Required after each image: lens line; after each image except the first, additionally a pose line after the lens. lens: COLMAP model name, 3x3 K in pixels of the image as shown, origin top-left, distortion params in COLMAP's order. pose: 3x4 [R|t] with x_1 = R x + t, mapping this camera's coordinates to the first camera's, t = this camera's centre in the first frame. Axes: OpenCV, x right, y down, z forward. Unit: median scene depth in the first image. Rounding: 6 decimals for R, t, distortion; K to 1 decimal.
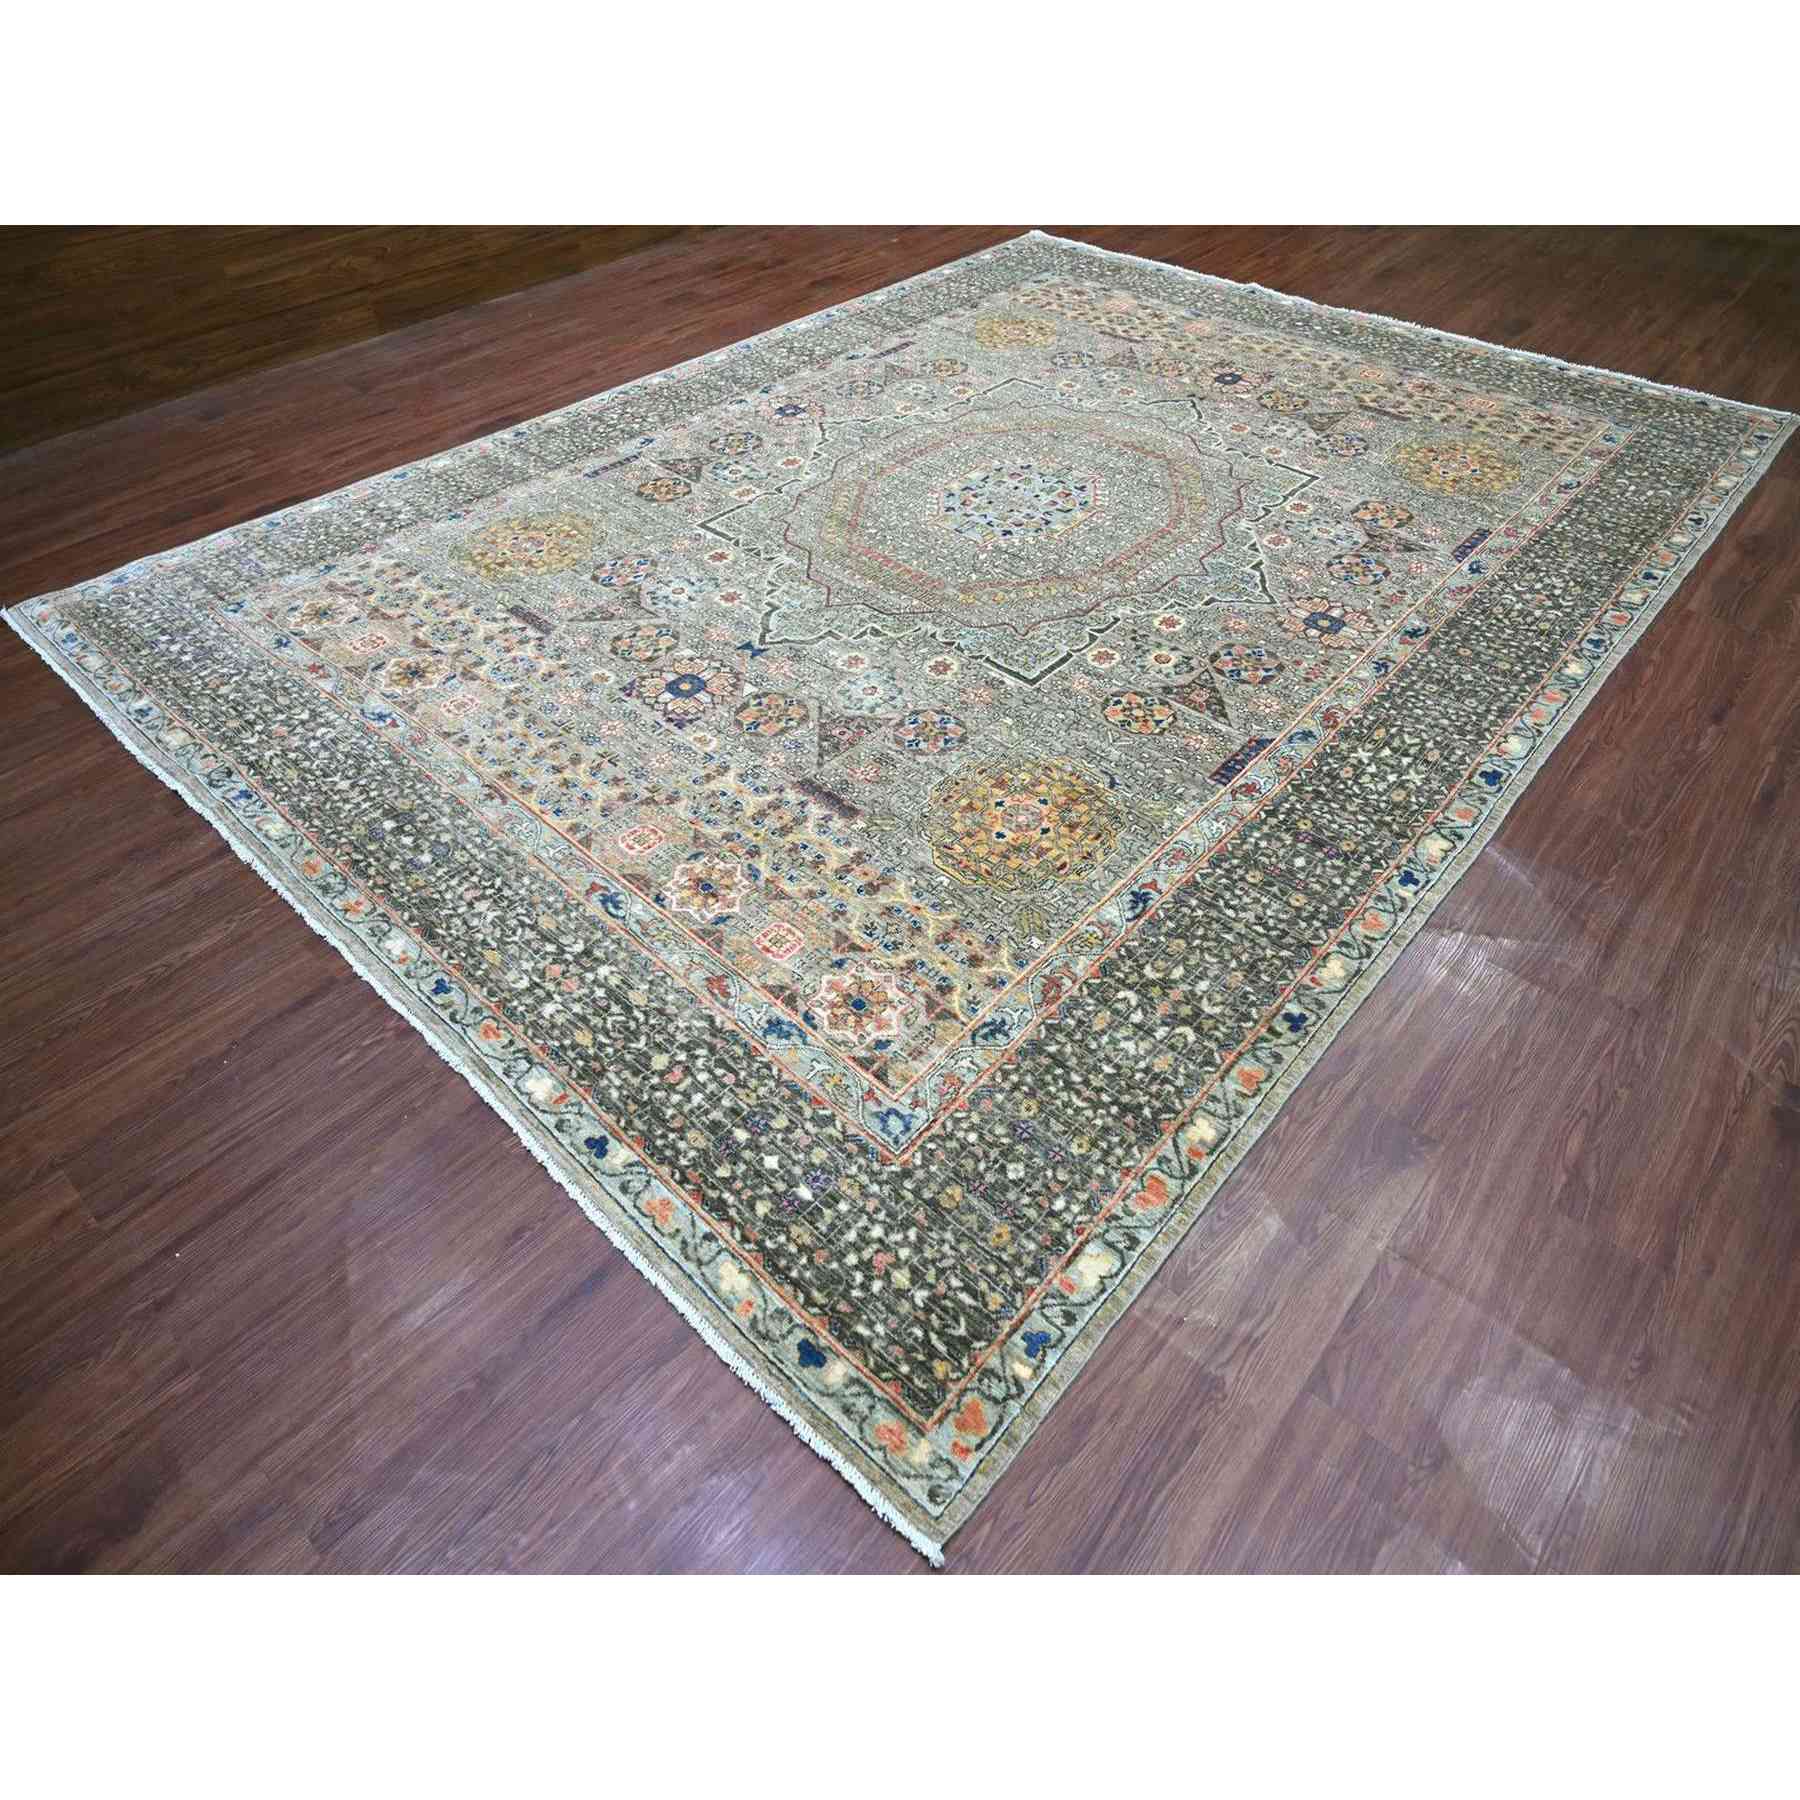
lens RADIAL K [[1012.6, 0, 900.0], [0, 1012.6, 900.0], [0, 0, 1]] dist [-0.007689, 0.001309]
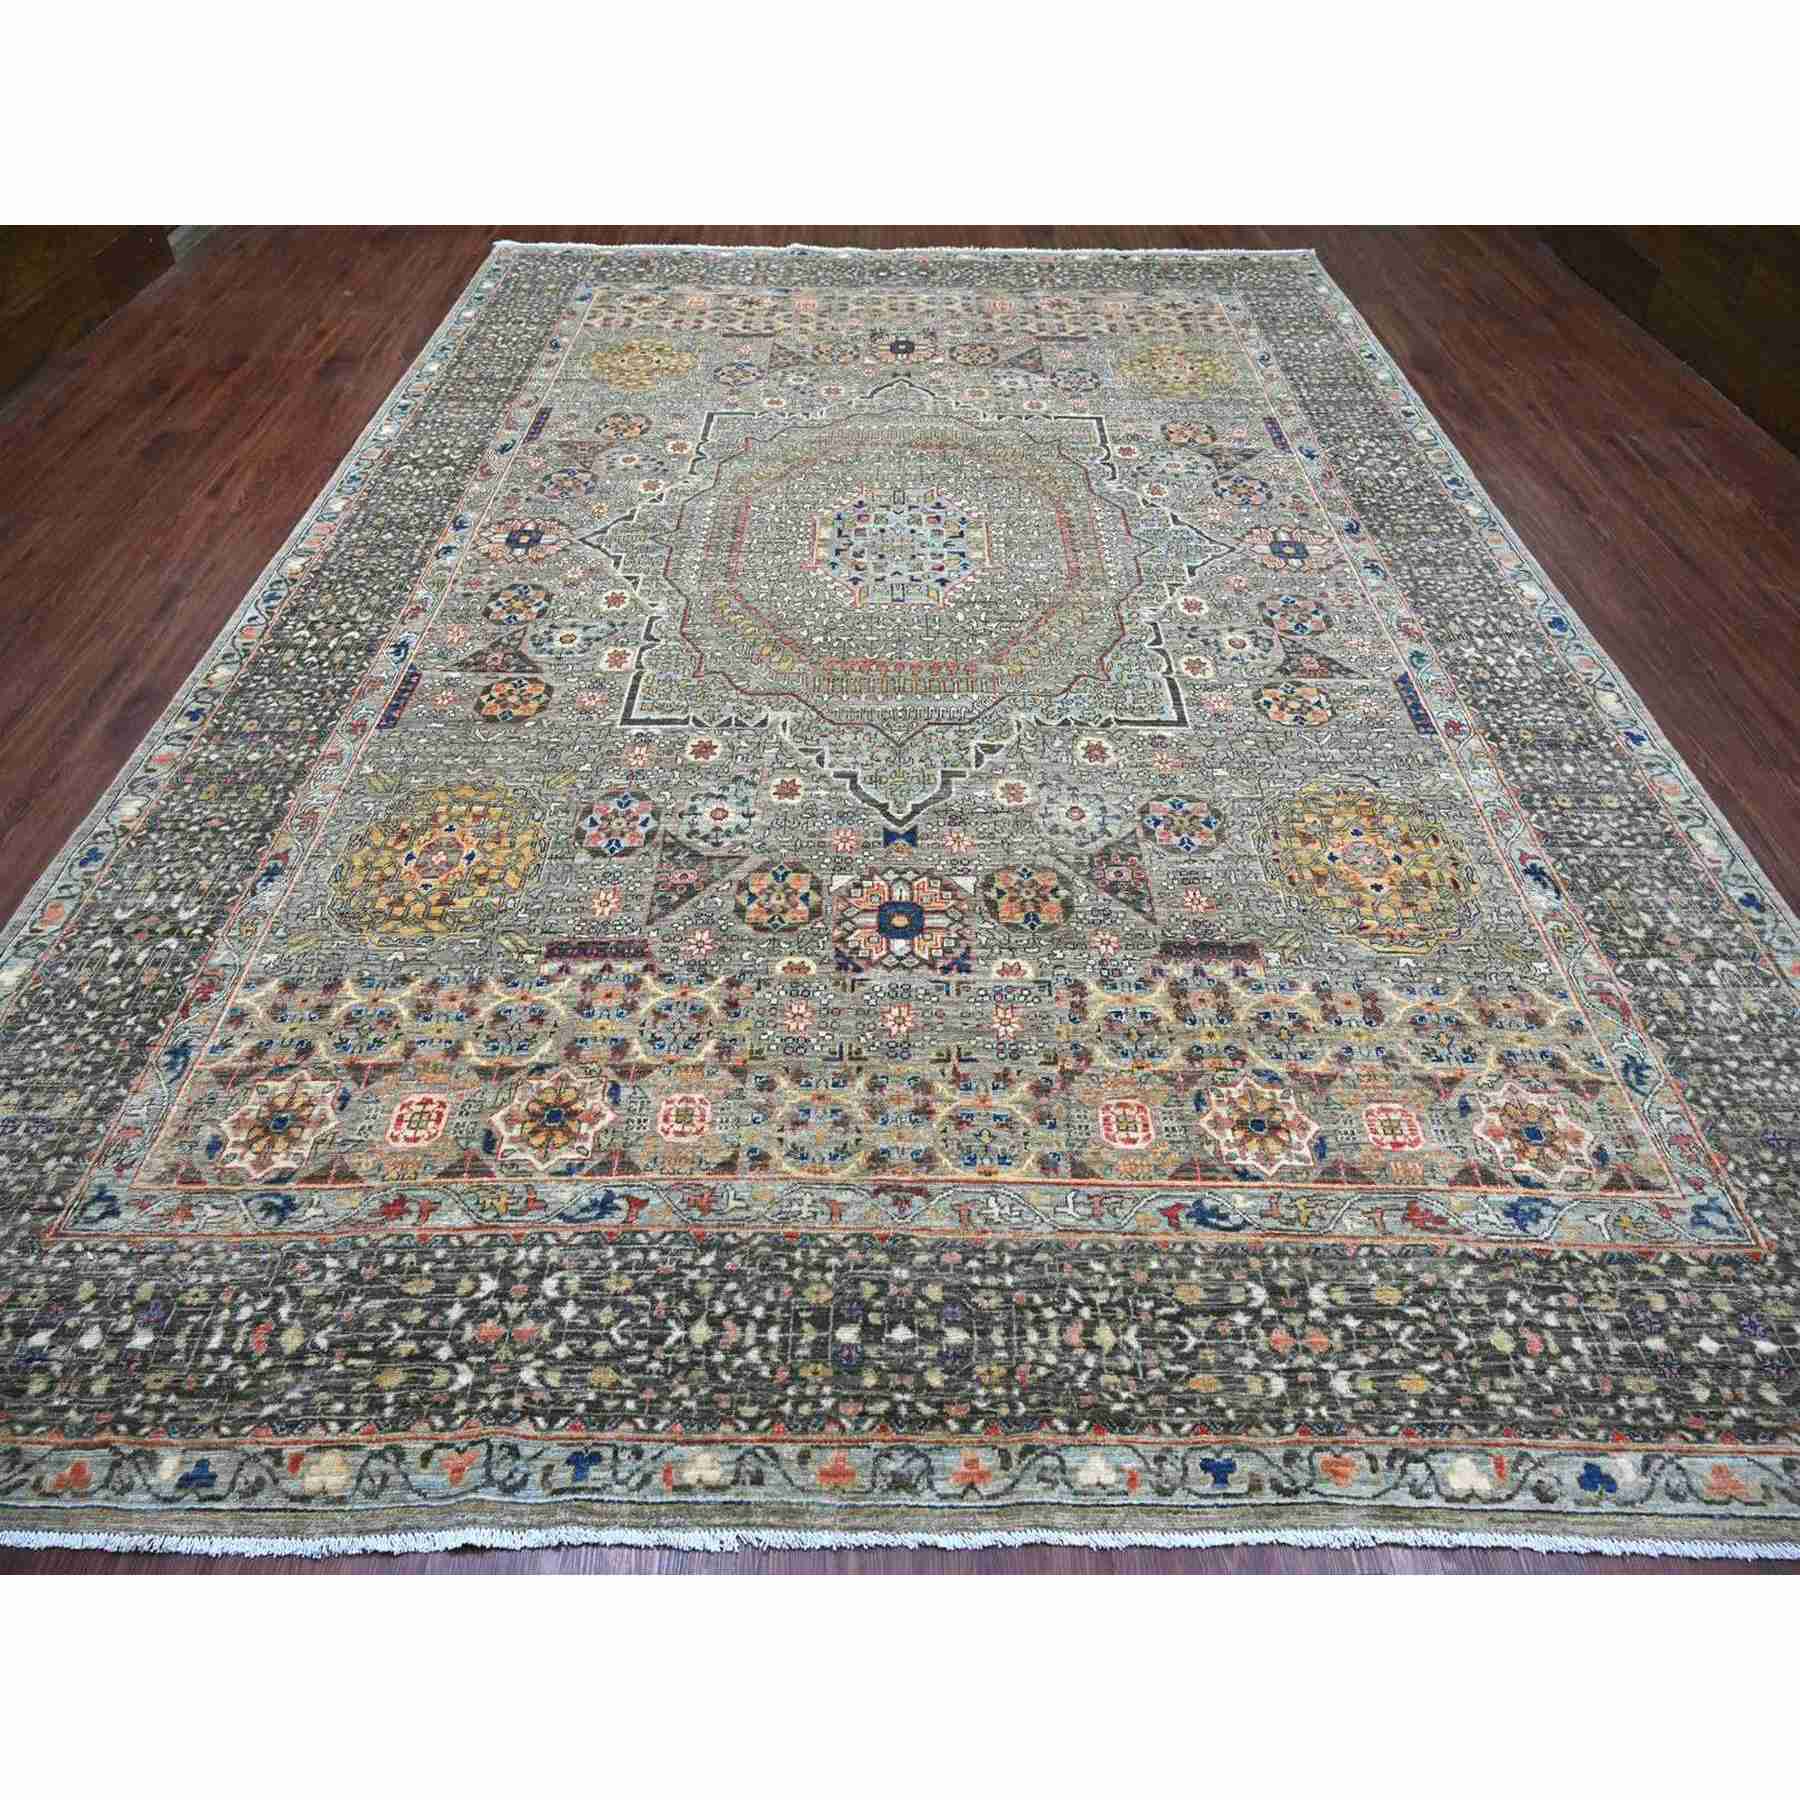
lens RADIAL K [[1012.6, 0, 900.0], [0, 1012.6, 900.0], [0, 0, 1]] dist [-0.007689, 0.001309]
pose [[0.754366, -0.497111, 0.428734, -0.496936], [0.480458, 0.863137, 0.155420, -0.321292], [-0.447316, 0.088745, 0.889962, 0.304452]]
